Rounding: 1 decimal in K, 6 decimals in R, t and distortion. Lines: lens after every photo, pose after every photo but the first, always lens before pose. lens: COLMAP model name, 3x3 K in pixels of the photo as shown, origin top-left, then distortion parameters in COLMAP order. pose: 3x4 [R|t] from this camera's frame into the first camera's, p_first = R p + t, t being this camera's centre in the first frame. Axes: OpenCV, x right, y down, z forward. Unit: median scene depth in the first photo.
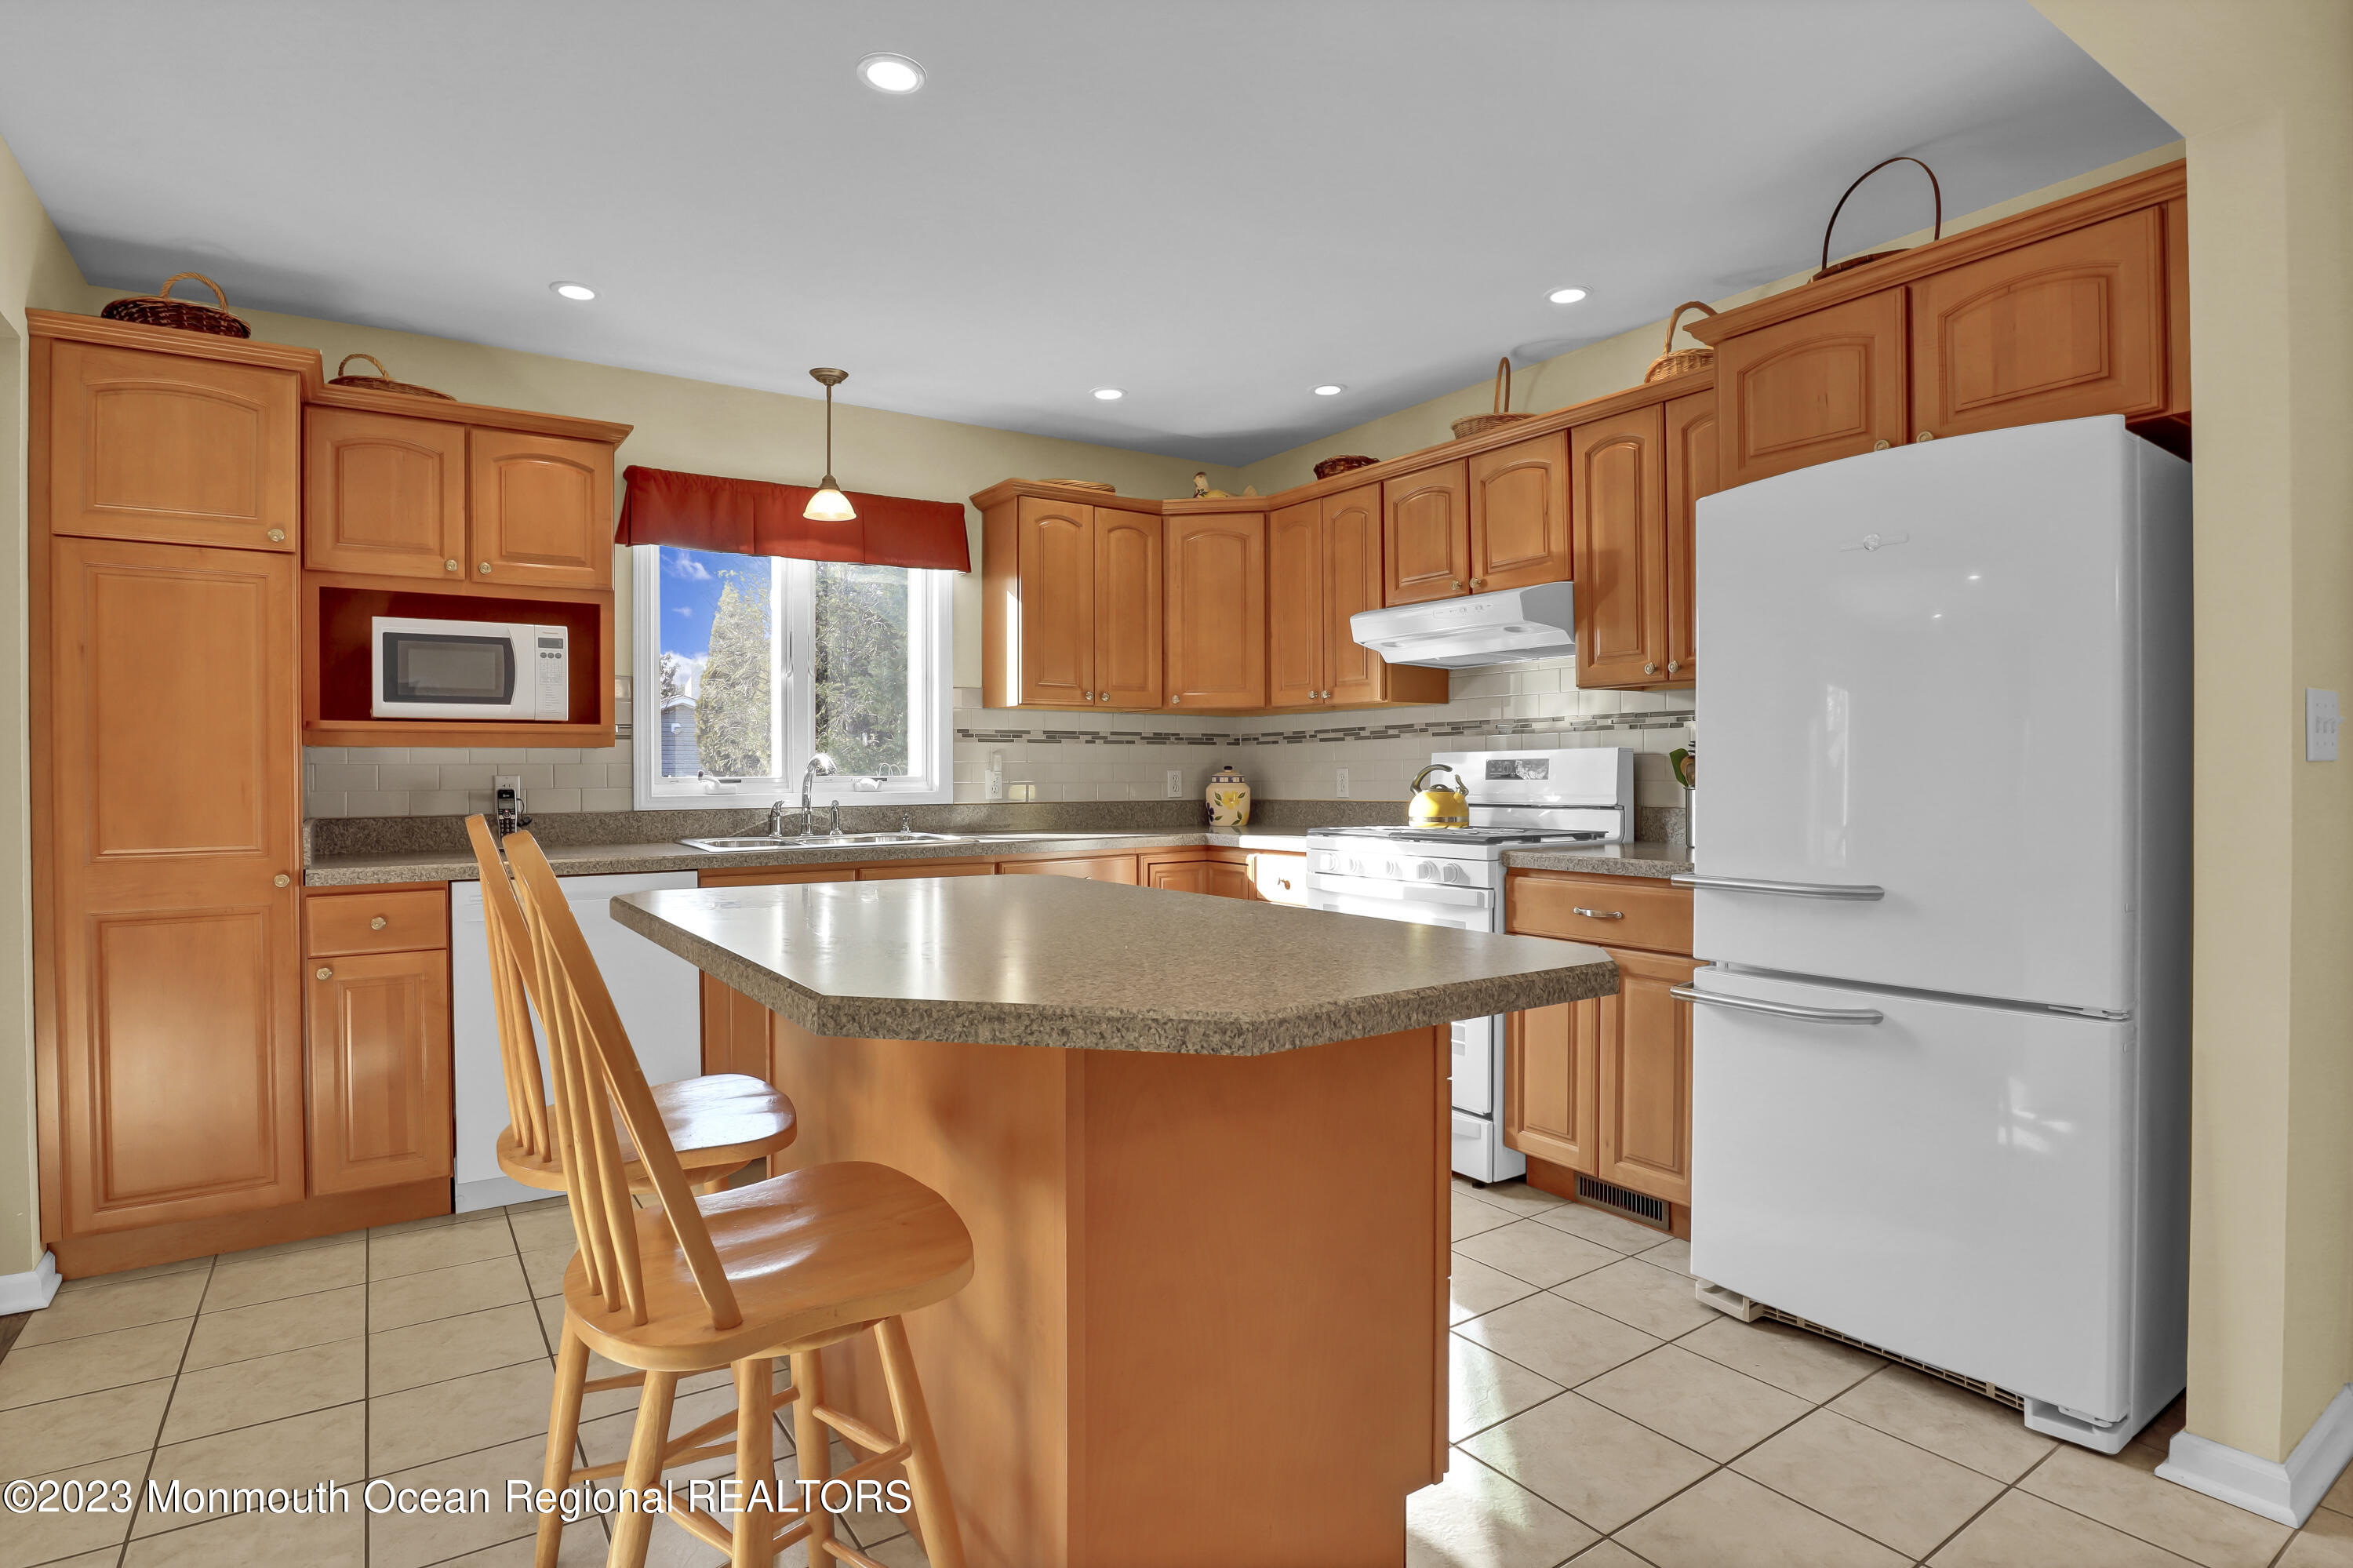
lens RADIAL K [[1191.8, 0, 1176.5], [0, 1191.8, 784.0], [0, 0, 1]] dist [0.000066, -0.000116]
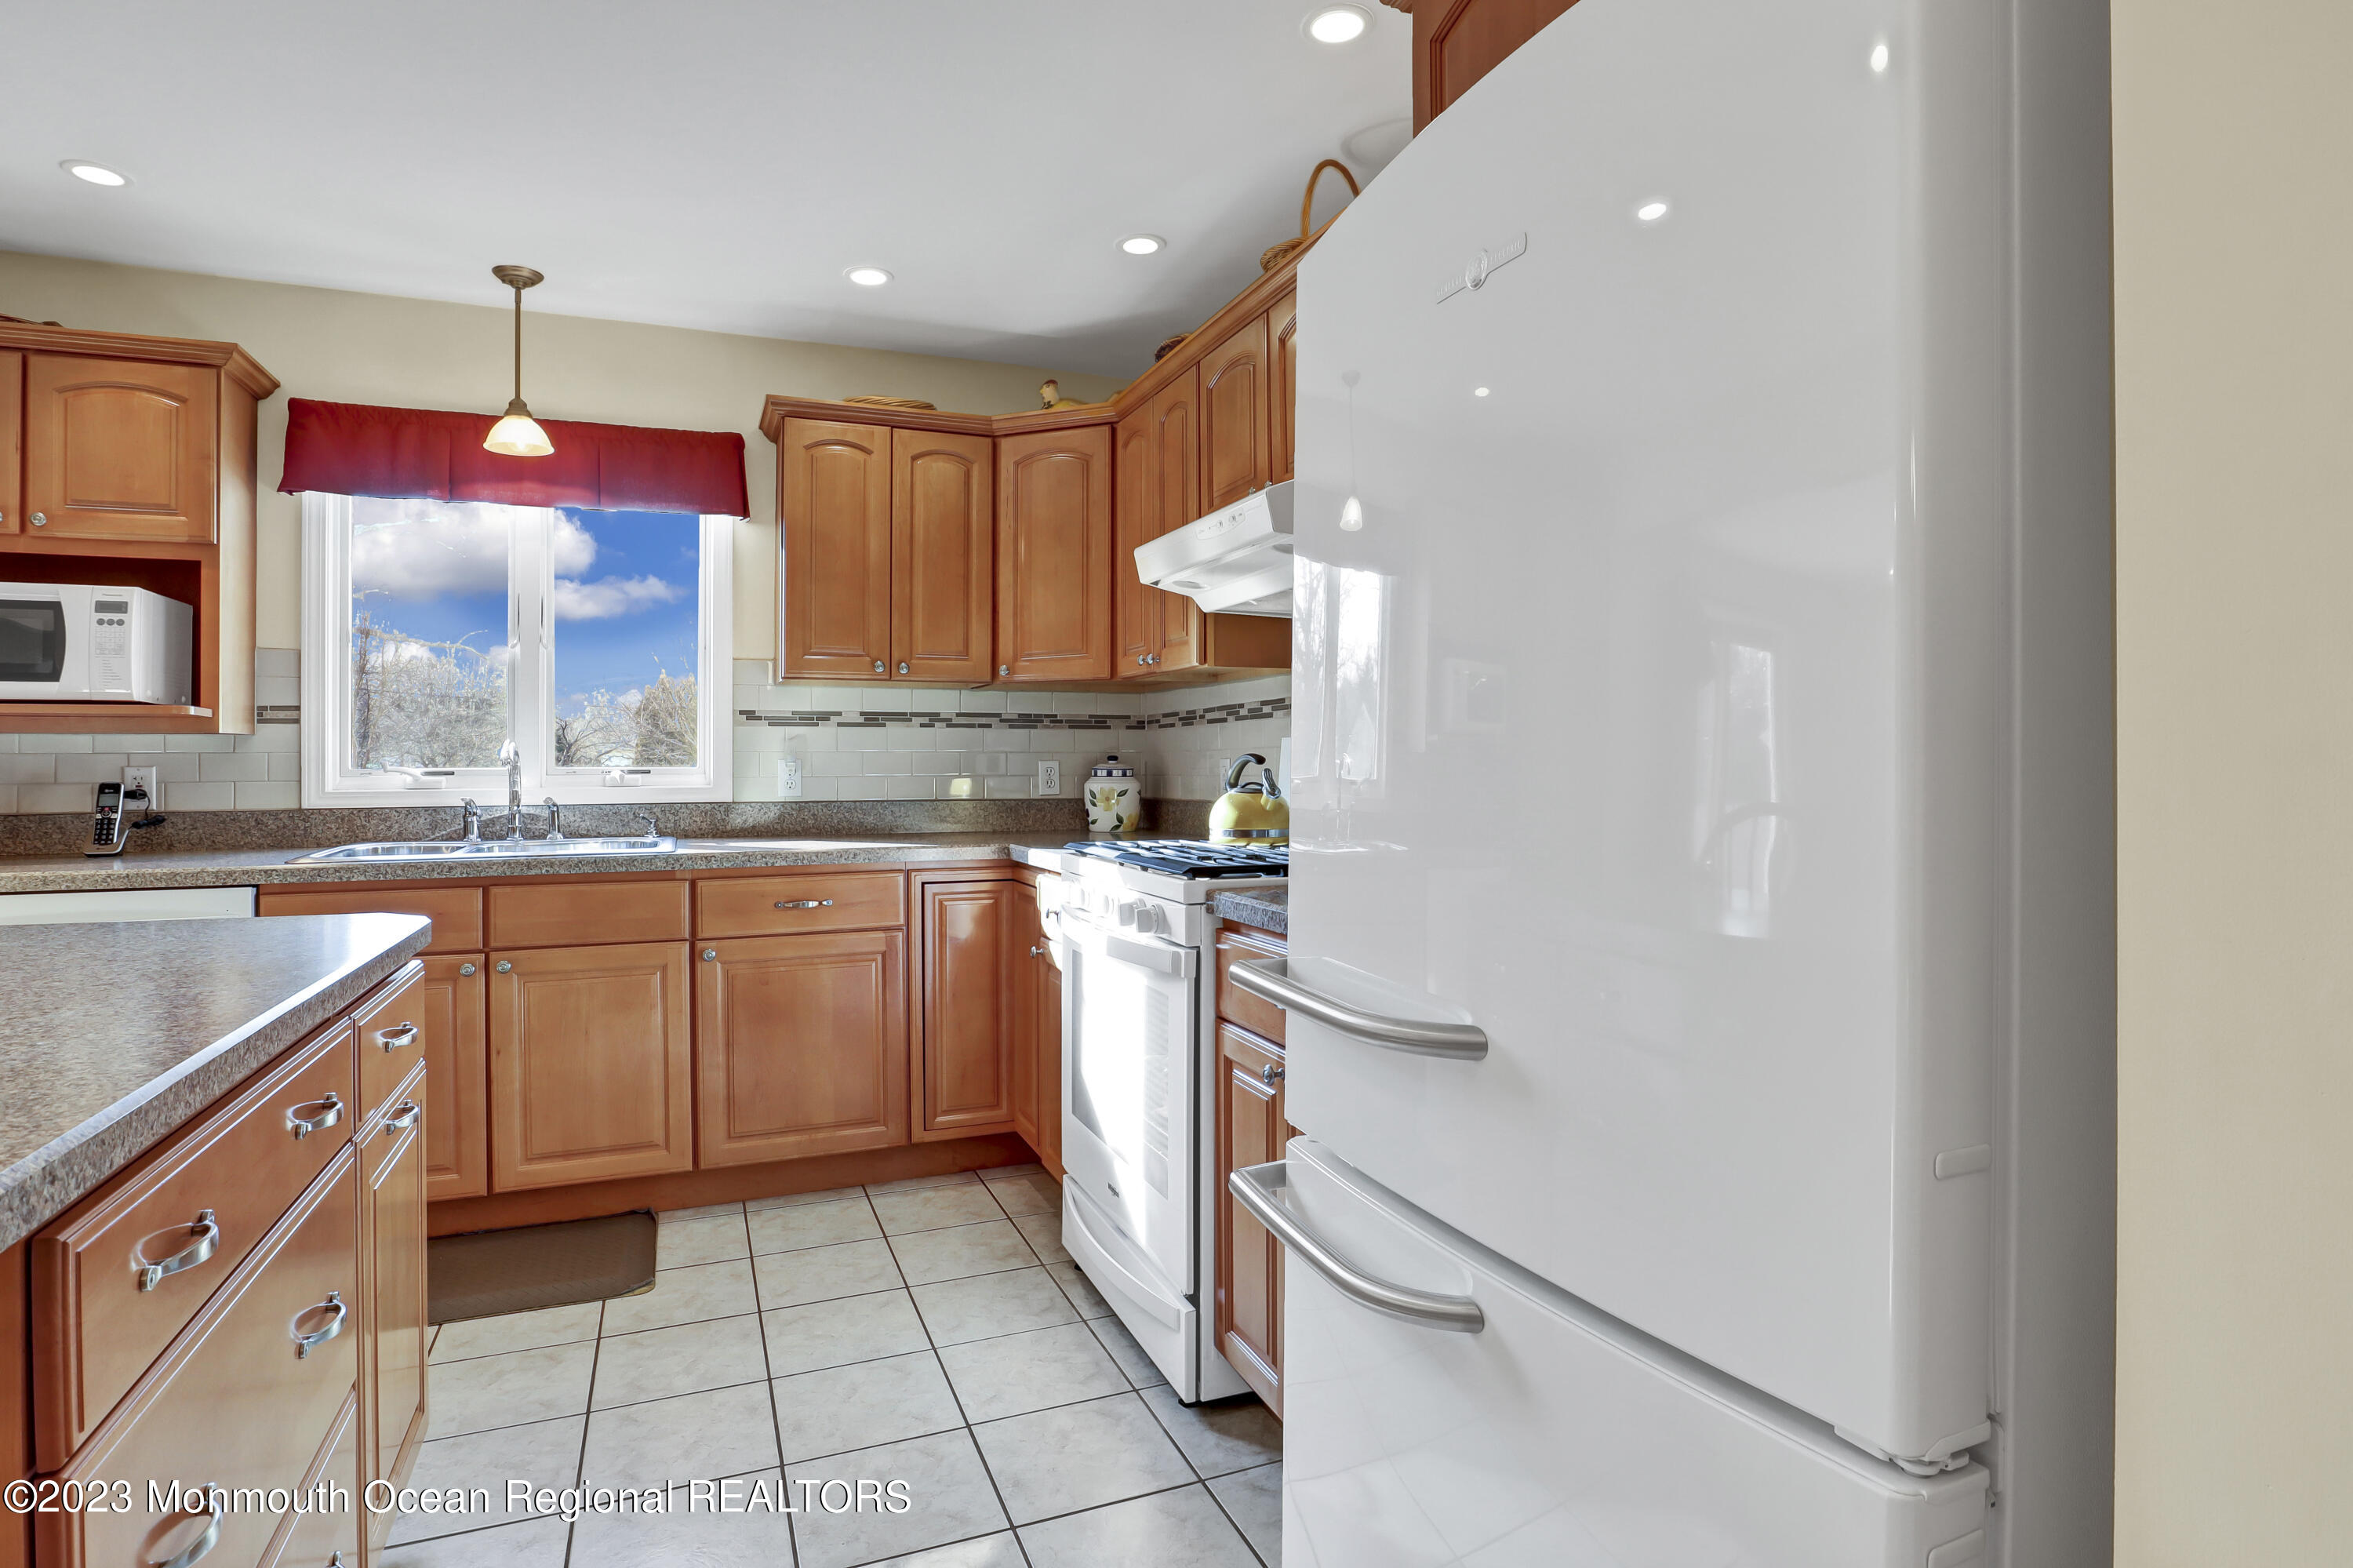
lens RADIAL K [[1202.0, 0, 1172.9], [0, 1202.0, 764.2], [0, 0, 1]] dist [-0.028169, 0.022915]
pose [[0.977545, 0.002139, -0.210714, 0.309505], [-0.003614, 0.999972, -0.006618, -0.005324], [0.210694, 0.007231, 0.977525, 0.289367]]
